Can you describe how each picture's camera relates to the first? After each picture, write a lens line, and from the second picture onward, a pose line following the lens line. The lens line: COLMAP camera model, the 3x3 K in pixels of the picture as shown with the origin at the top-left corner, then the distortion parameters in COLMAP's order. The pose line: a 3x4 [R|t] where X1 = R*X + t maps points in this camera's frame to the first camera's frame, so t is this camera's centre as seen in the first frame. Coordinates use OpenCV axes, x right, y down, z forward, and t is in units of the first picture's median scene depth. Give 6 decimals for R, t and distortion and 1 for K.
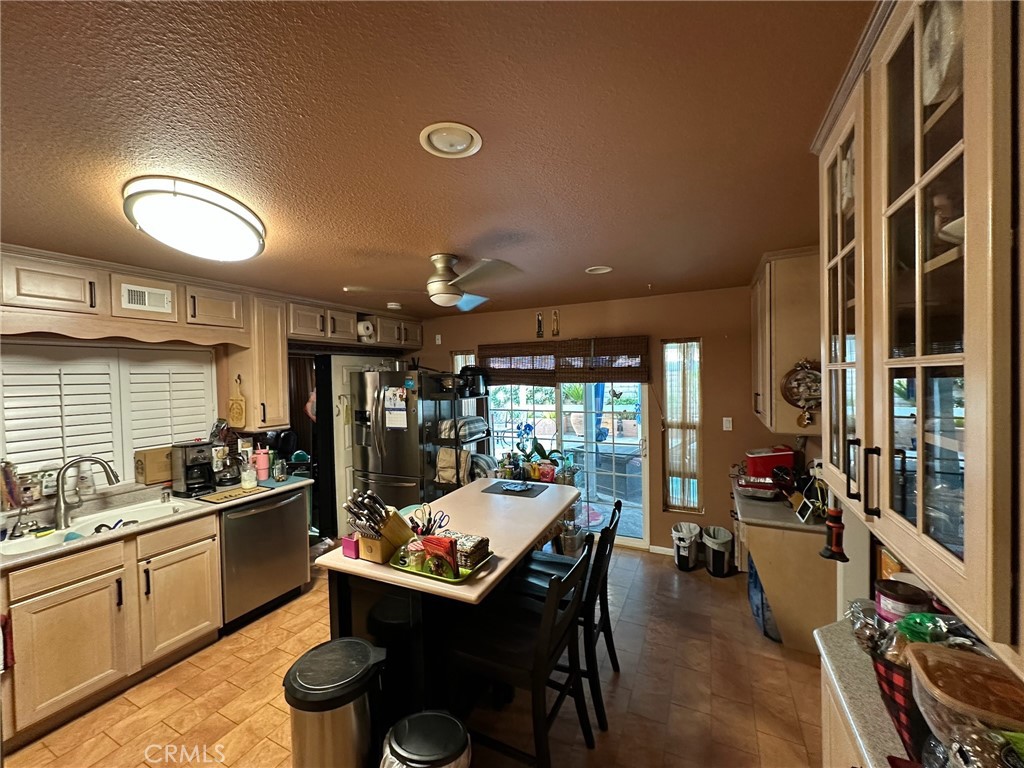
lens RADIAL K [[409.1, 0, 509.1], [0, 409.1, 387.2], [0, 0, 1]] dist [-0.004619, 0.000651]
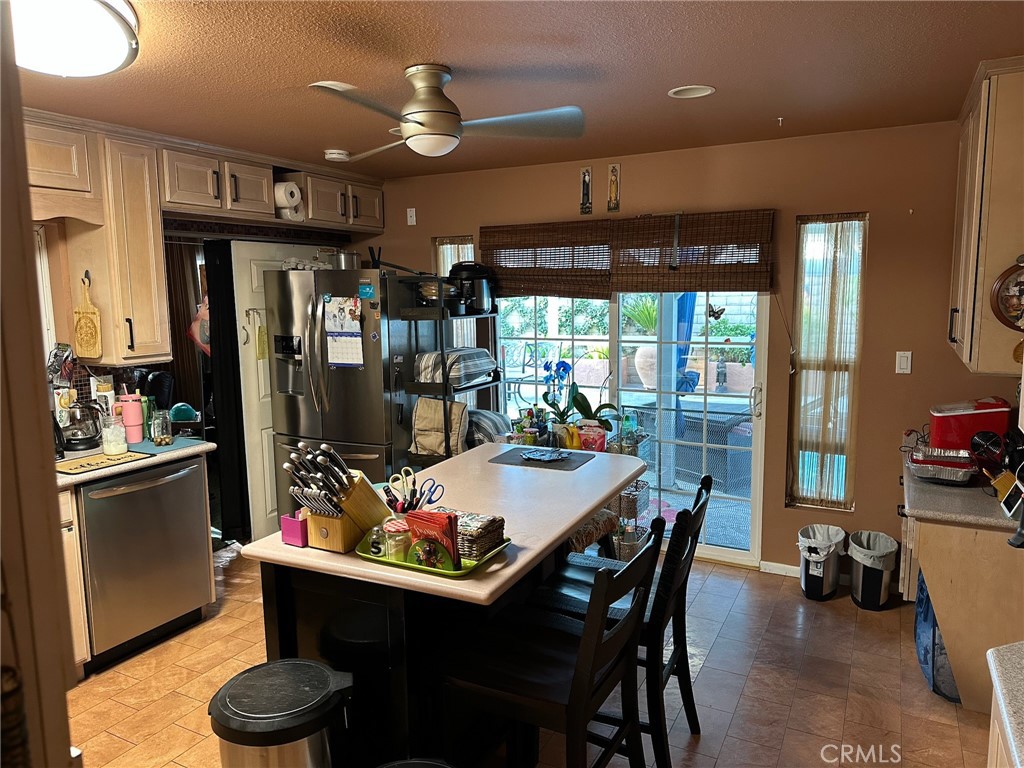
lens RADIAL K [[705.1, 0, 508.5], [0, 705.1, 383.4], [0, 0, 1]] dist [0.049237, -0.051650]
pose [[0.999499, 0.012418, -0.029110, -0.005599], [-0.009056, 0.993566, 0.112894, 0.011219], [0.030324, -0.112574, 0.993181, -0.051168]]
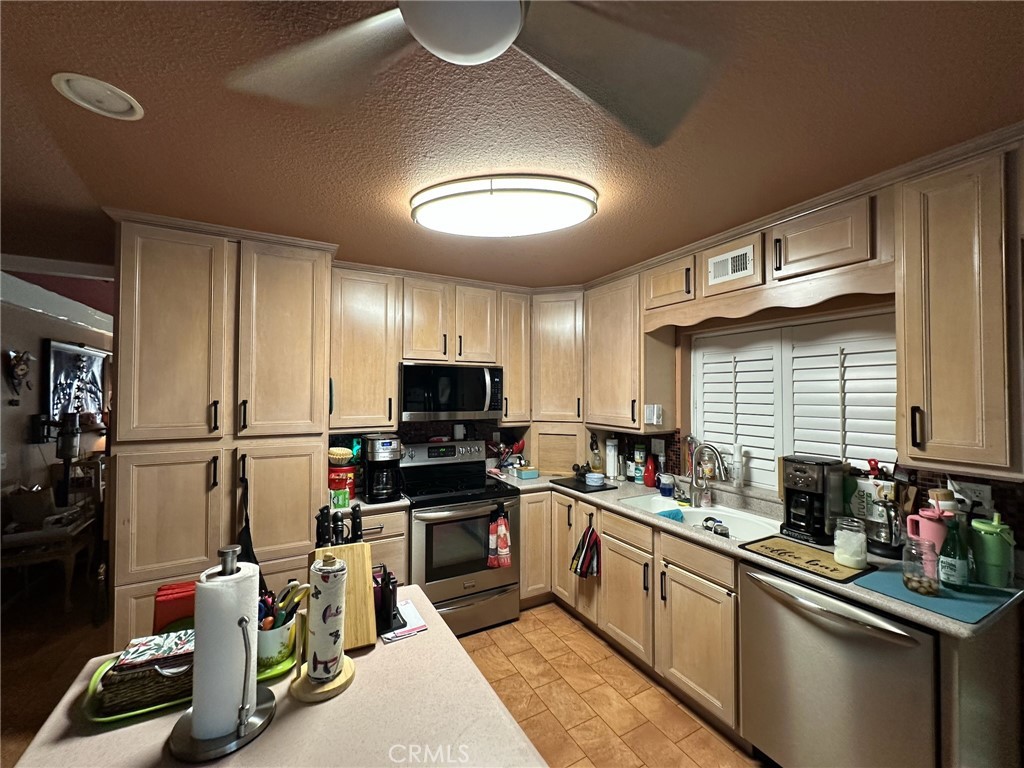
lens RADIAL K [[409.1, 0, 514.6], [0, 409.1, 386.9], [0, 0, 1]] dist [-0.004619, 0.000651]
pose [[-0.574341, 0.016862, -0.818443, 0.031788], [-0.004032, 0.999717, 0.023427, 0.006945], [0.818607, 0.016755, -0.574110, 0.927698]]
